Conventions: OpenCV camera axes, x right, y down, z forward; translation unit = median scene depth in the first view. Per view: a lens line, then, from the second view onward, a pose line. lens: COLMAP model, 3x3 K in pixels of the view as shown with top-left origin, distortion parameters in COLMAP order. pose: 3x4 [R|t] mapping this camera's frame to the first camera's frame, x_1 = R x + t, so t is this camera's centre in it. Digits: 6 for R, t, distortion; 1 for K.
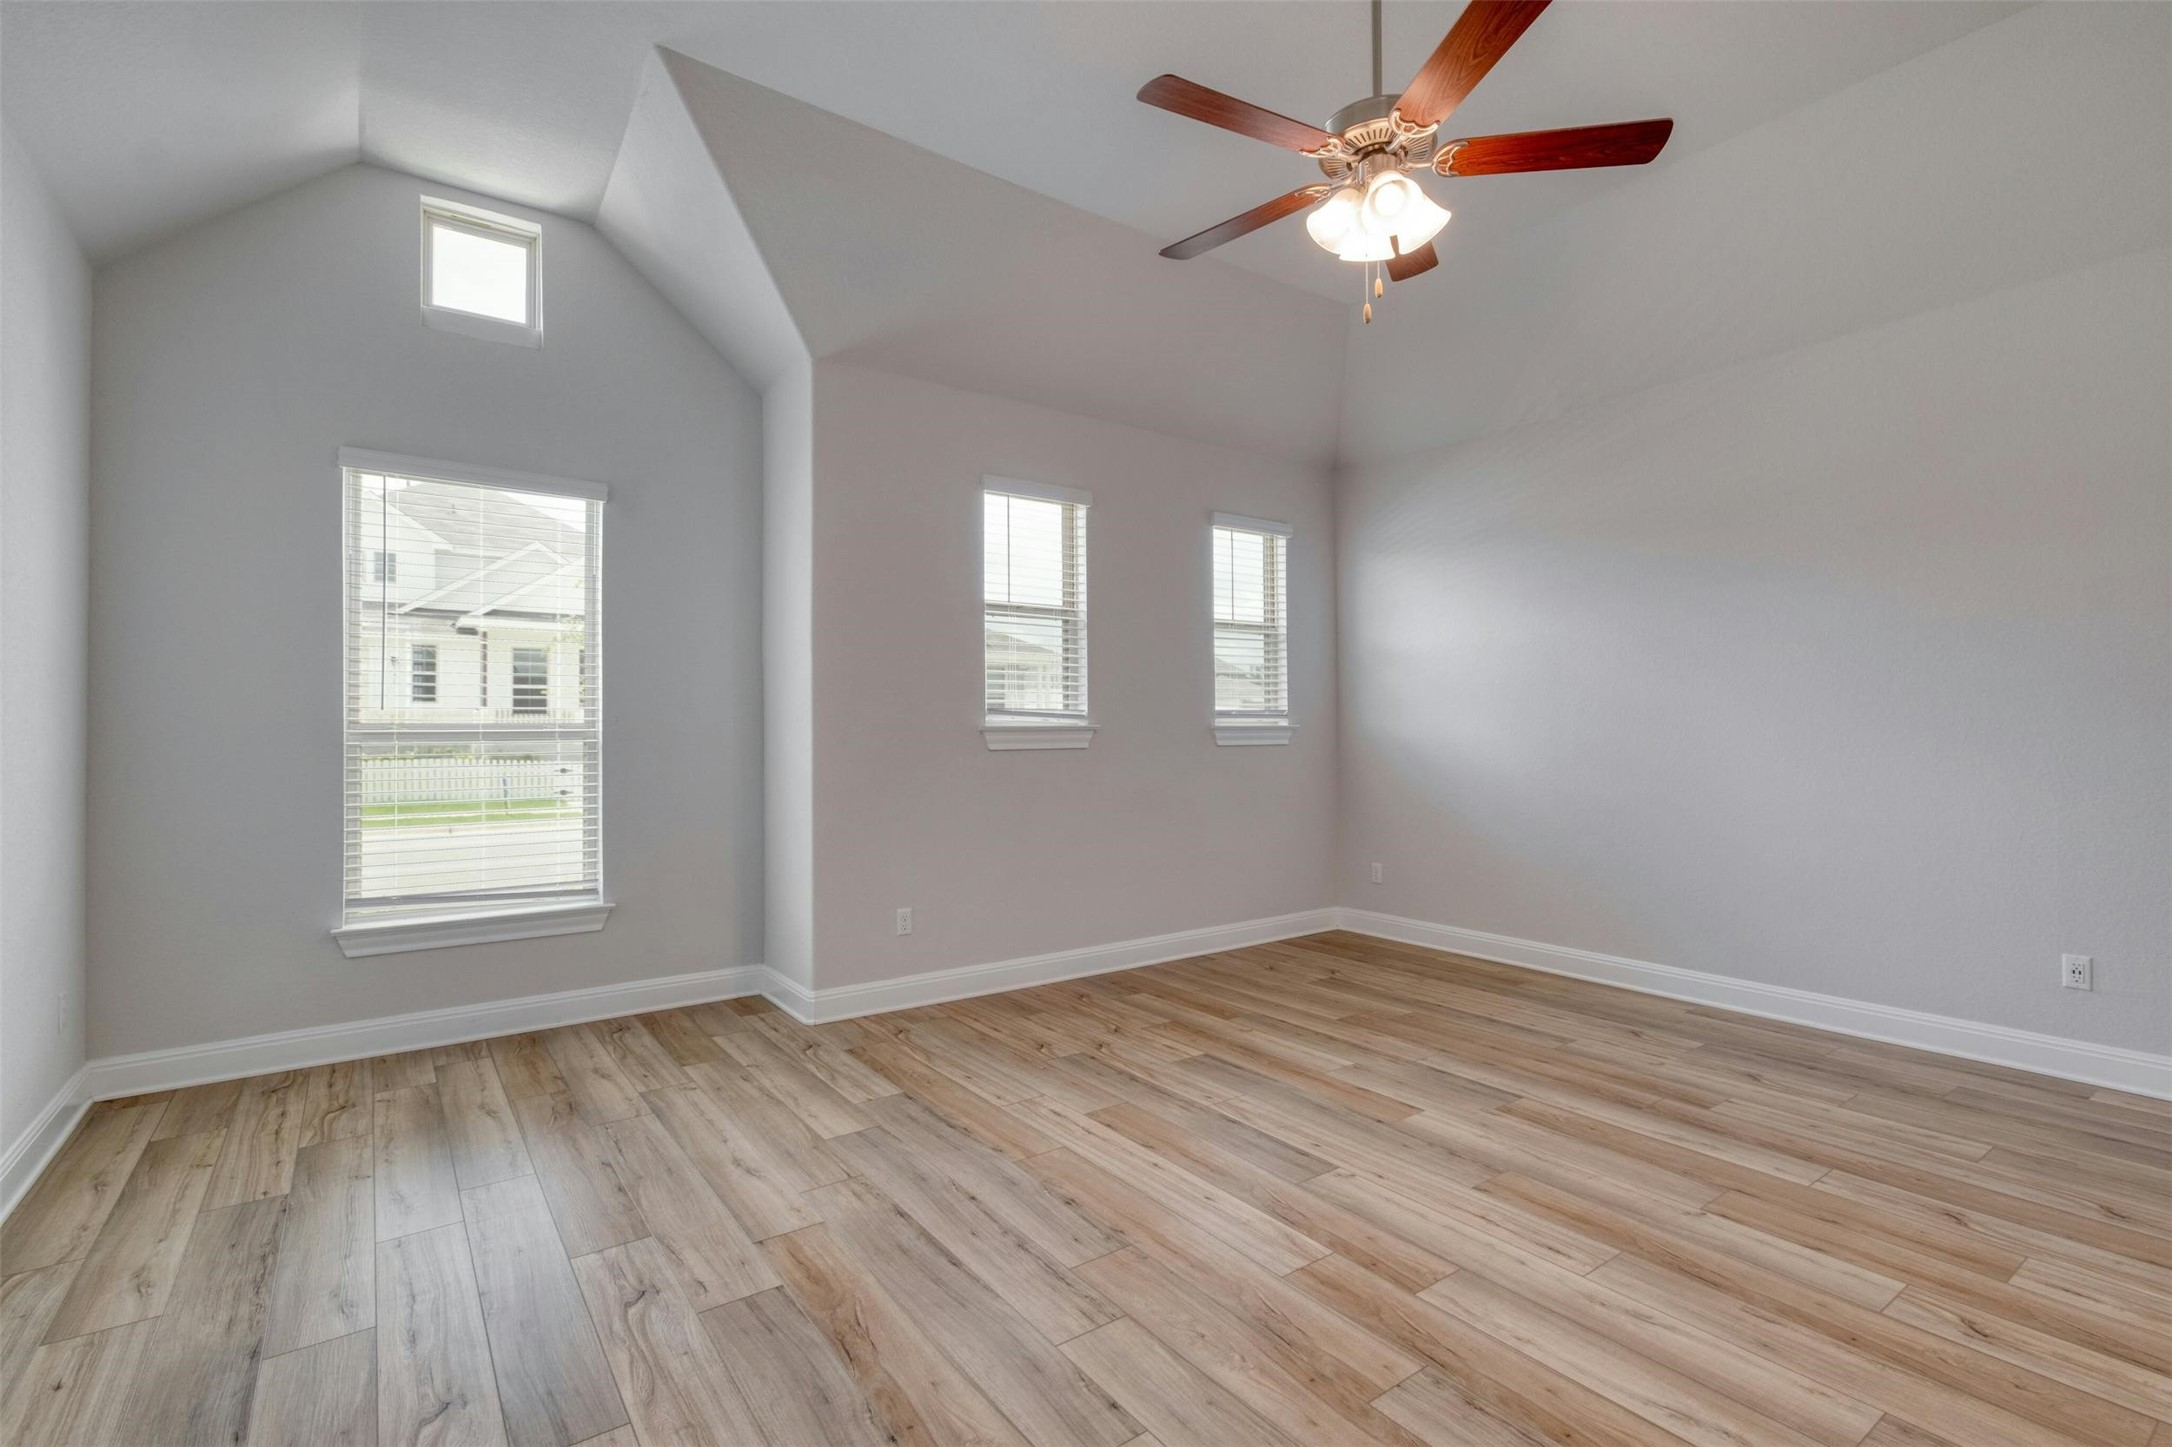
lens RADIAL K [[944.9, 0, 1085.5], [0, 944.9, 720.2], [0, 0, 1]] dist [0.000660, 0.000269]
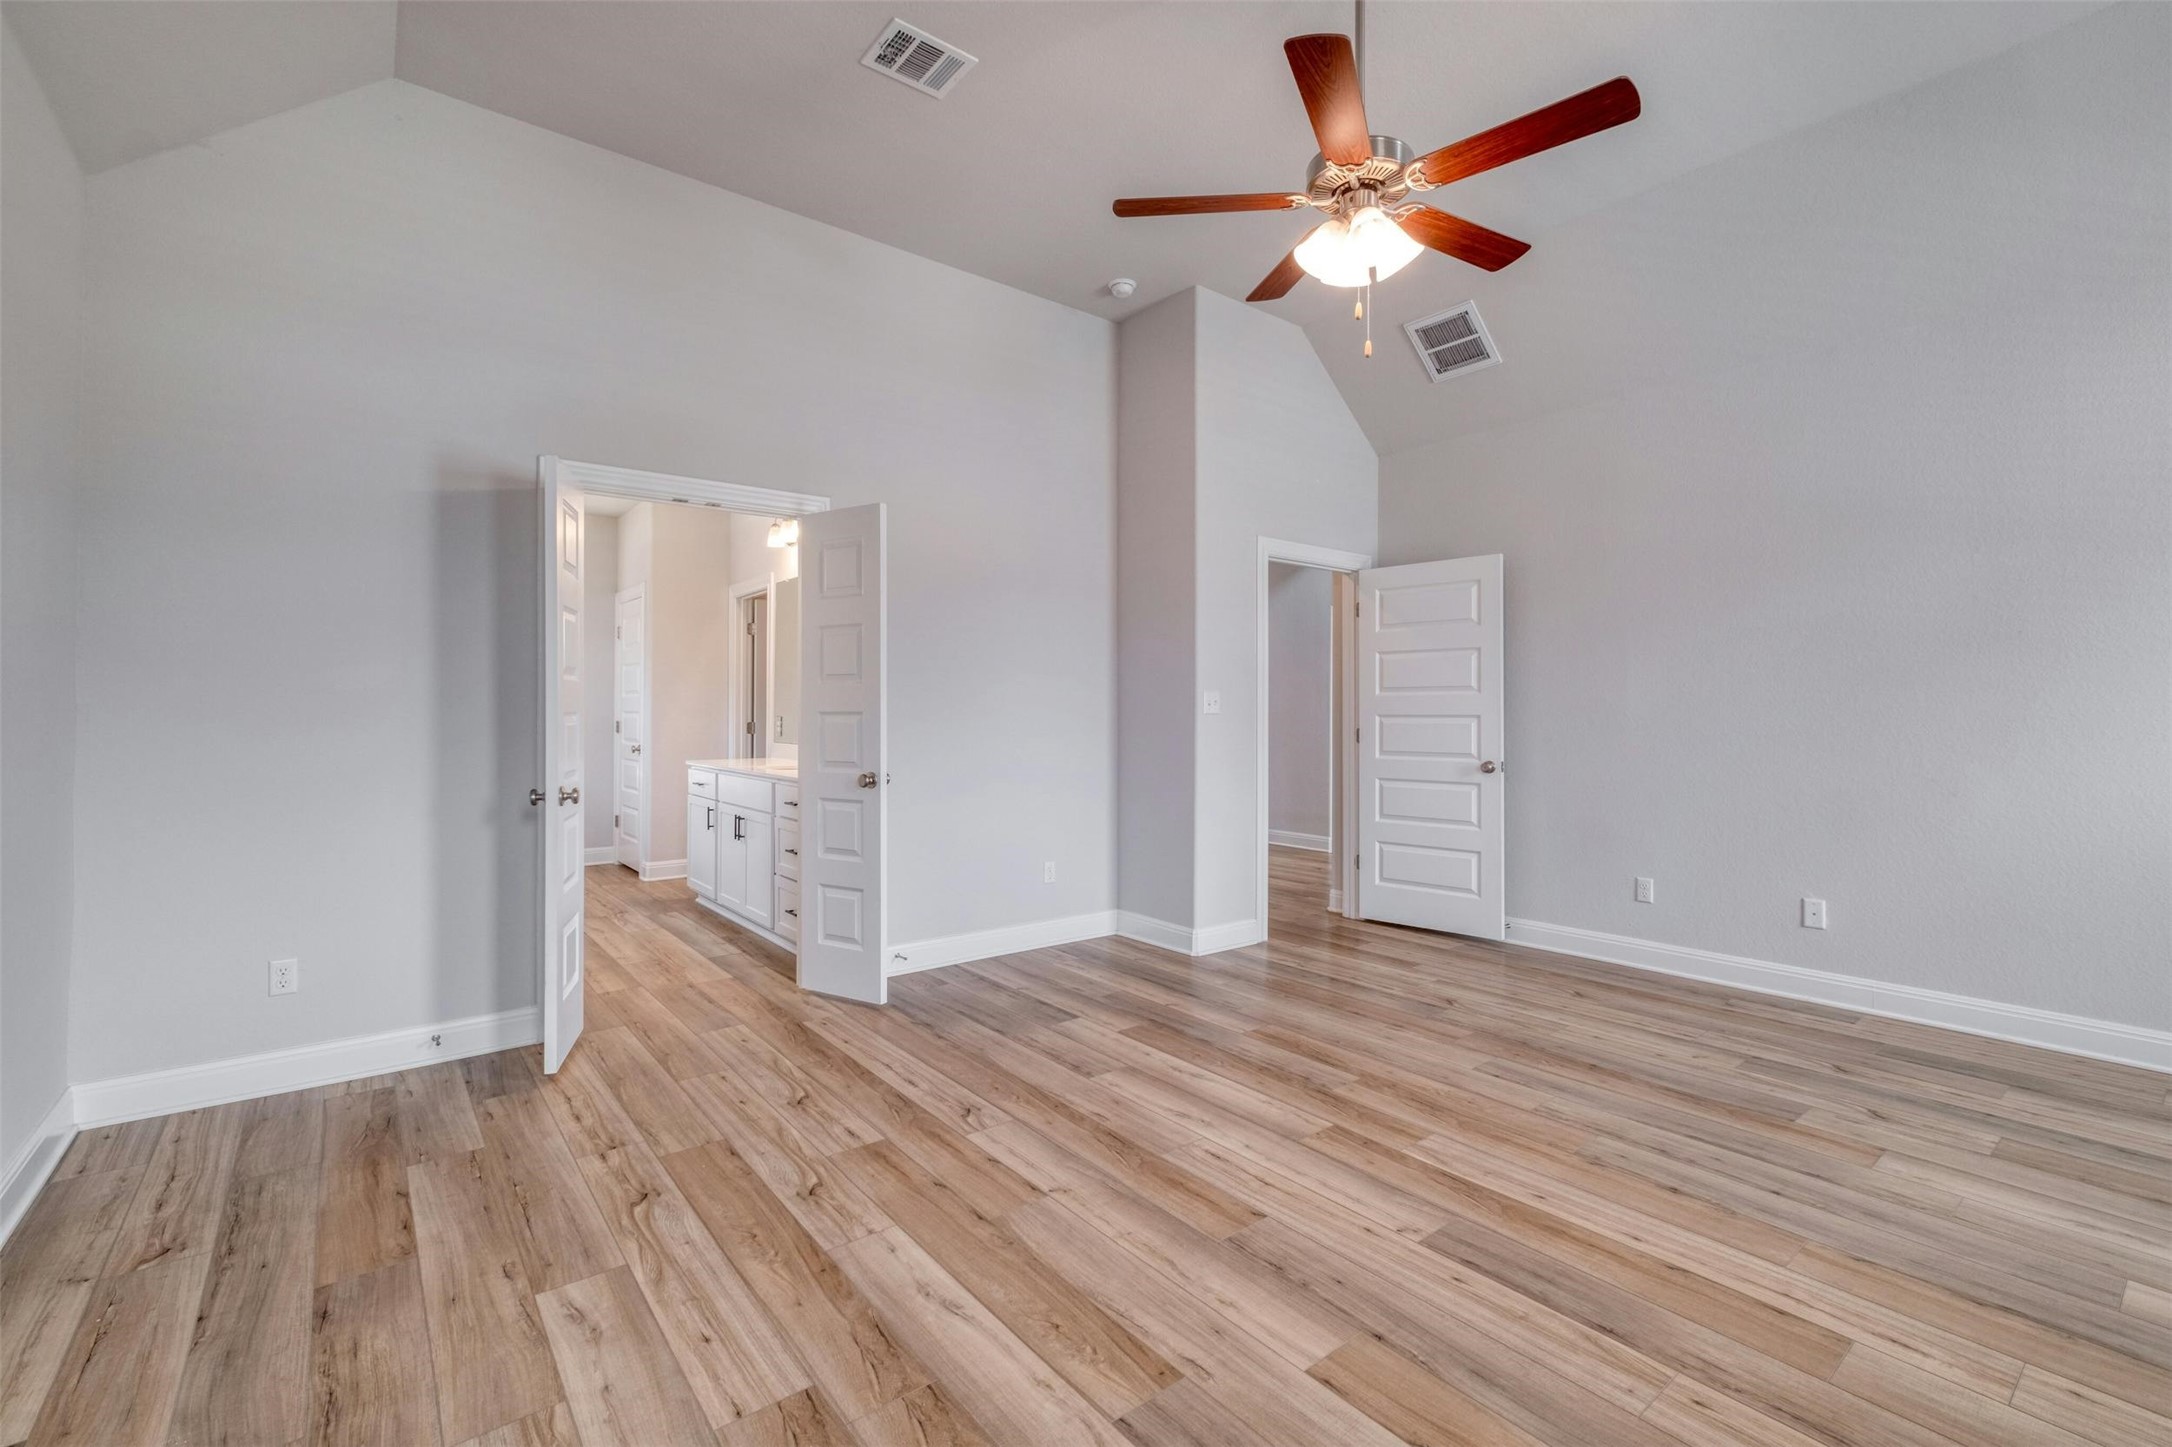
lens RADIAL K [[944.9, 0, 1086.6], [0, 944.9, 715.5], [0, 0, 1]] dist [0.000660, 0.000269]
pose [[-0.998311, 0.001687, -0.058077, 0.675936], [0.001748, 0.999998, -0.000994, 0.013939], [0.058075, -0.001094, -0.998312, 2.020166]]
